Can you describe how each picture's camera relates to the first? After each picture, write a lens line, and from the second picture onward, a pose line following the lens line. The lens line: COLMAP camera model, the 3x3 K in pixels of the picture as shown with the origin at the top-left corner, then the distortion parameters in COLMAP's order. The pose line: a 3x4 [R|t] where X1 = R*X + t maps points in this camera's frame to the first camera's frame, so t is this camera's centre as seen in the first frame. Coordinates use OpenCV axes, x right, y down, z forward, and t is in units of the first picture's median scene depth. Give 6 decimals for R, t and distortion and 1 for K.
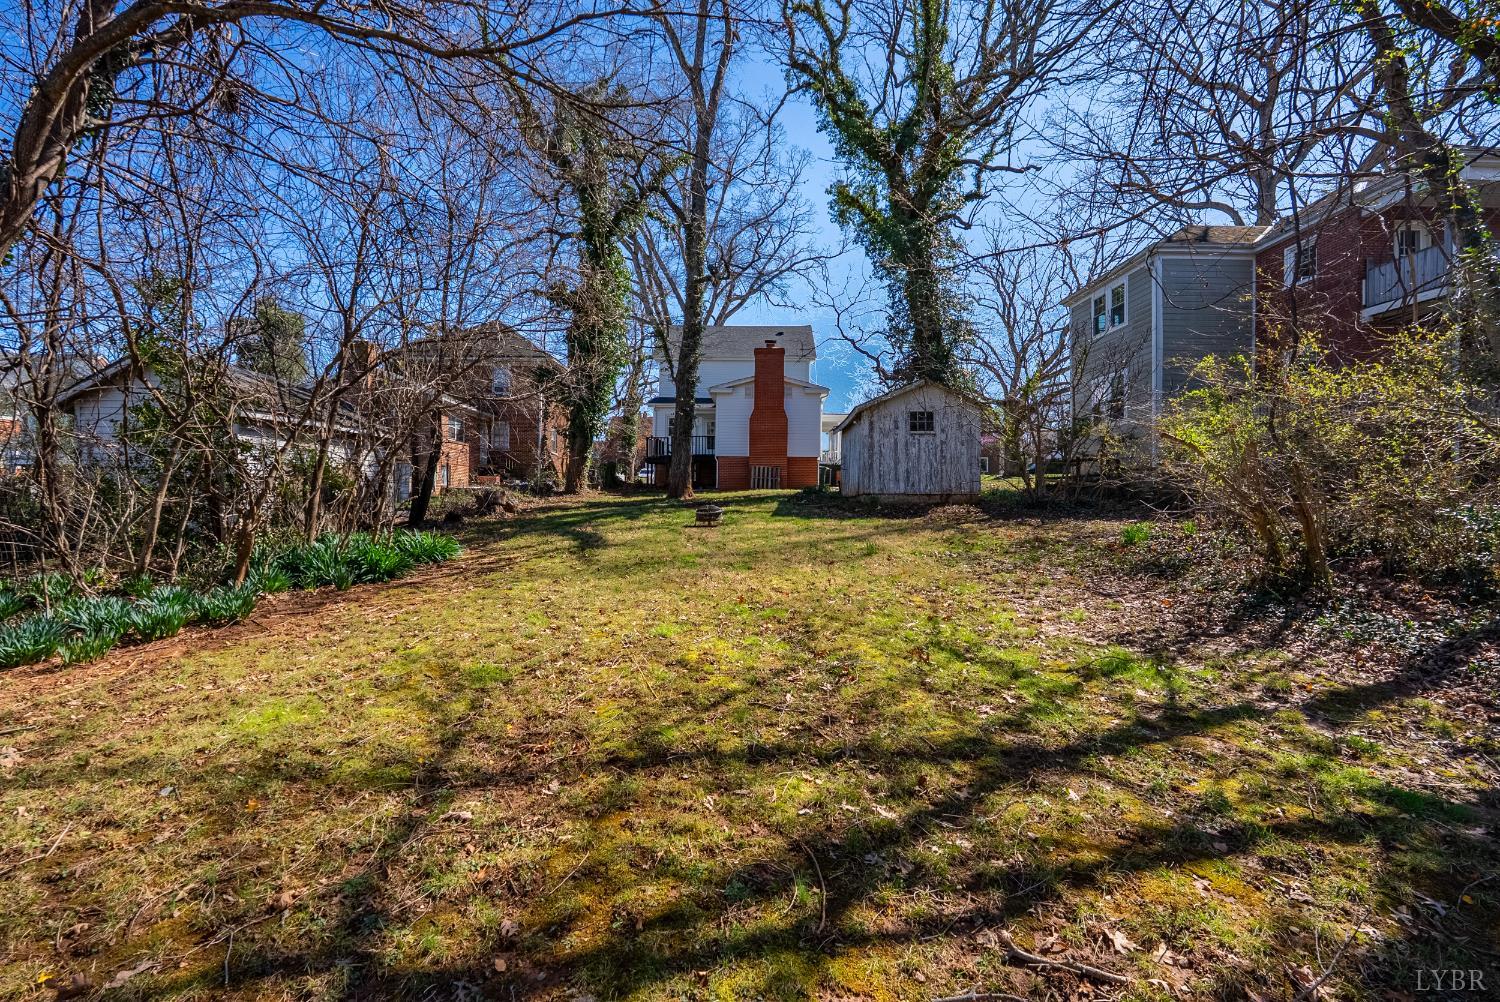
lens RADIAL K [[661.6, 0, 748.2], [0, 661.6, 498.9], [0, 0, 1]] dist [-0.001891, -0.000170]
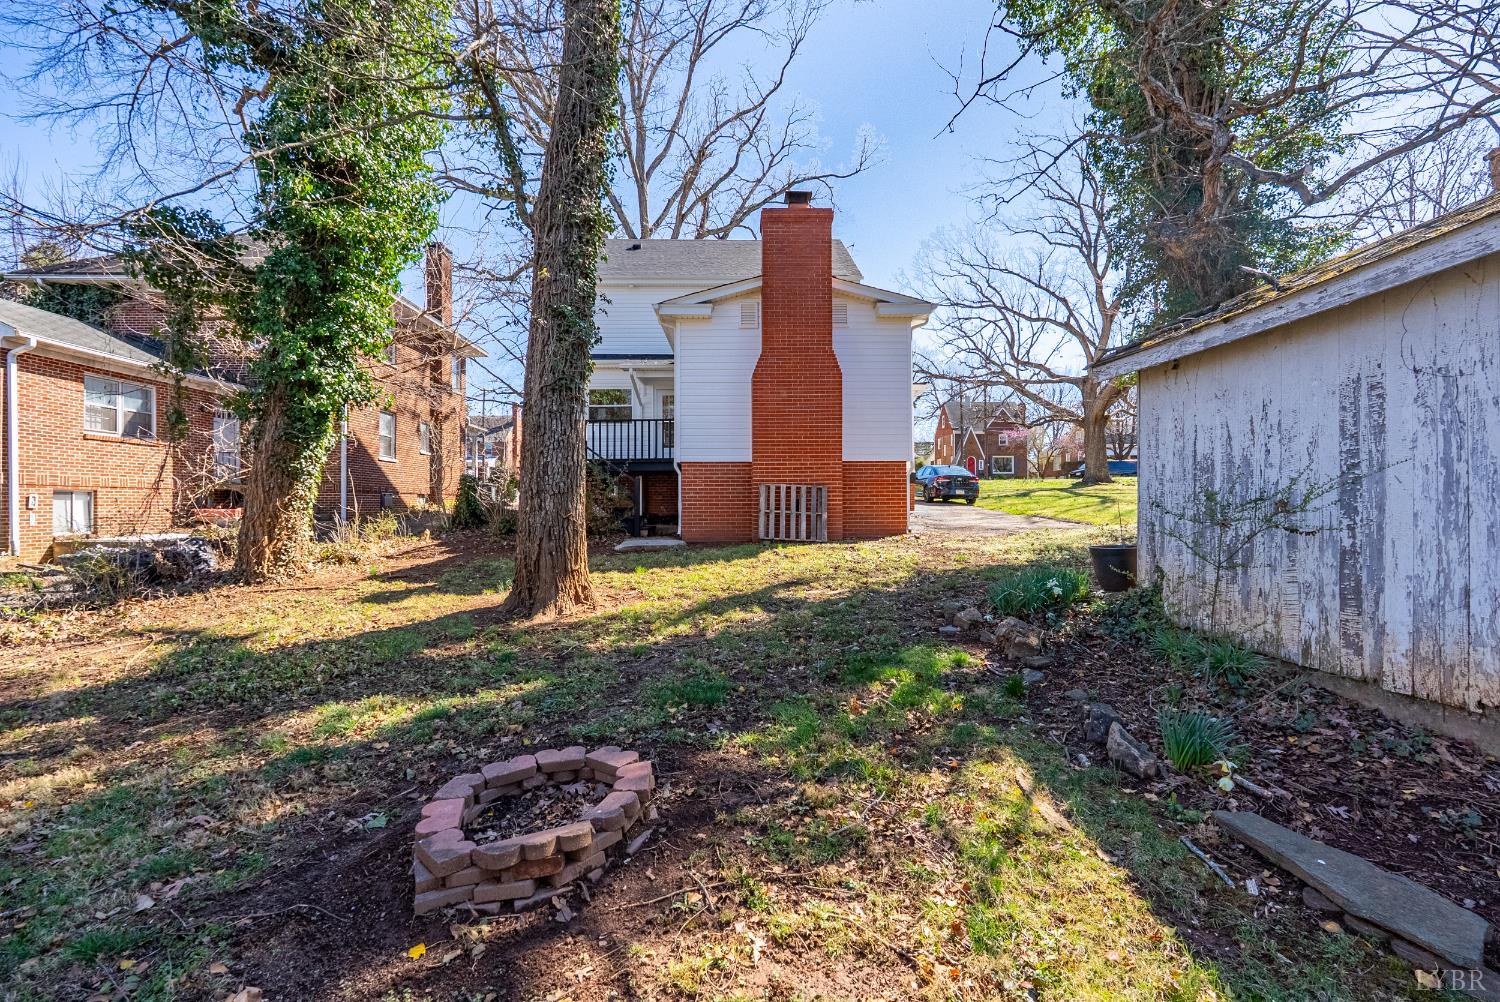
lens RADIAL K [[661.6, 0, 748.2], [0, 661.6, 498.9], [0, 0, 1]] dist [-0.001891, -0.000170]
pose [[0.999121, -0.018197, 0.037771, -0.019182], [0.018253, 0.999833, -0.001144, -0.039209], [-0.037744, 0.001832, 0.999286, 0.566143]]
